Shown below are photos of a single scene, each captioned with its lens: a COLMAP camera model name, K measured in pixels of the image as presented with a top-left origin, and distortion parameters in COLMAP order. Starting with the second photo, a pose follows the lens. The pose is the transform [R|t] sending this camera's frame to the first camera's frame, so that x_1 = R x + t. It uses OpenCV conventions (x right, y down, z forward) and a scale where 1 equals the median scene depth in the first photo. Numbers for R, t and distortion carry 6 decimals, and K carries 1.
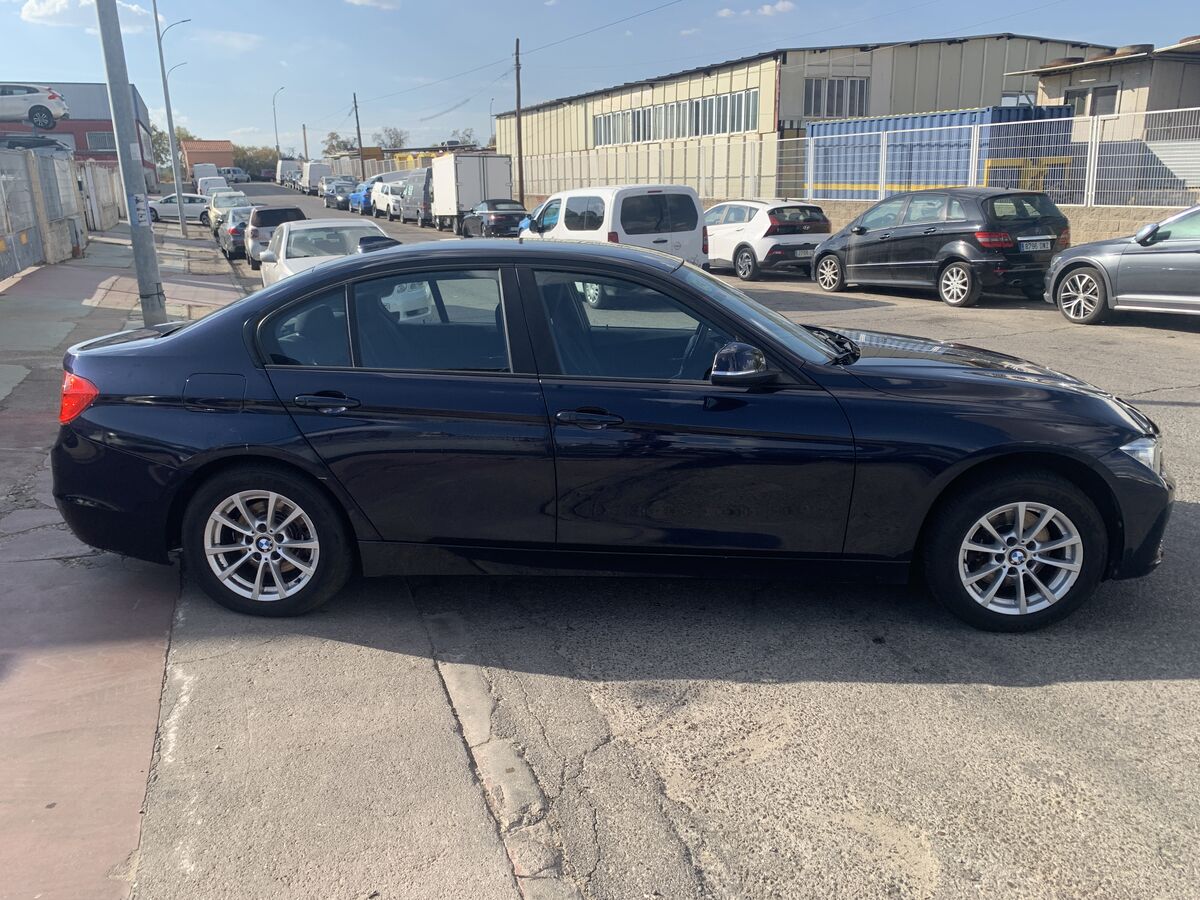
lens RADIAL K [[913.3, 0, 592.6], [0, 913.3, 442.8], [0, 0, 1]] dist [0.008713, -0.008909]
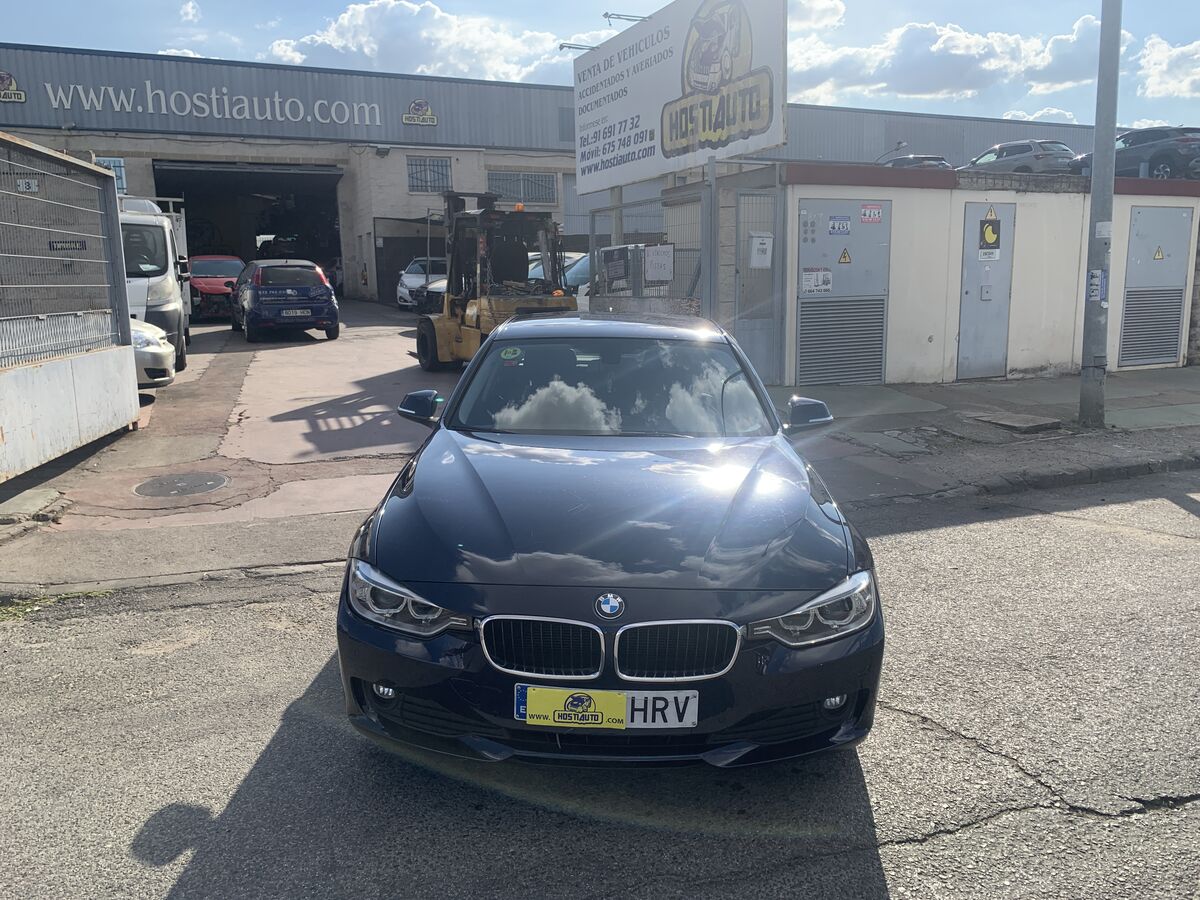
lens RADIAL K [[913.3, 0, 599.4], [0, 913.3, 443.3], [0, 0, 1]] dist [0.008713, -0.008909]
pose [[0.043070, 0.184041, -0.981974, 1.627689], [-0.256447, 0.951992, 0.167174, -0.350025], [0.965598, 0.244624, 0.088199, 1.269408]]
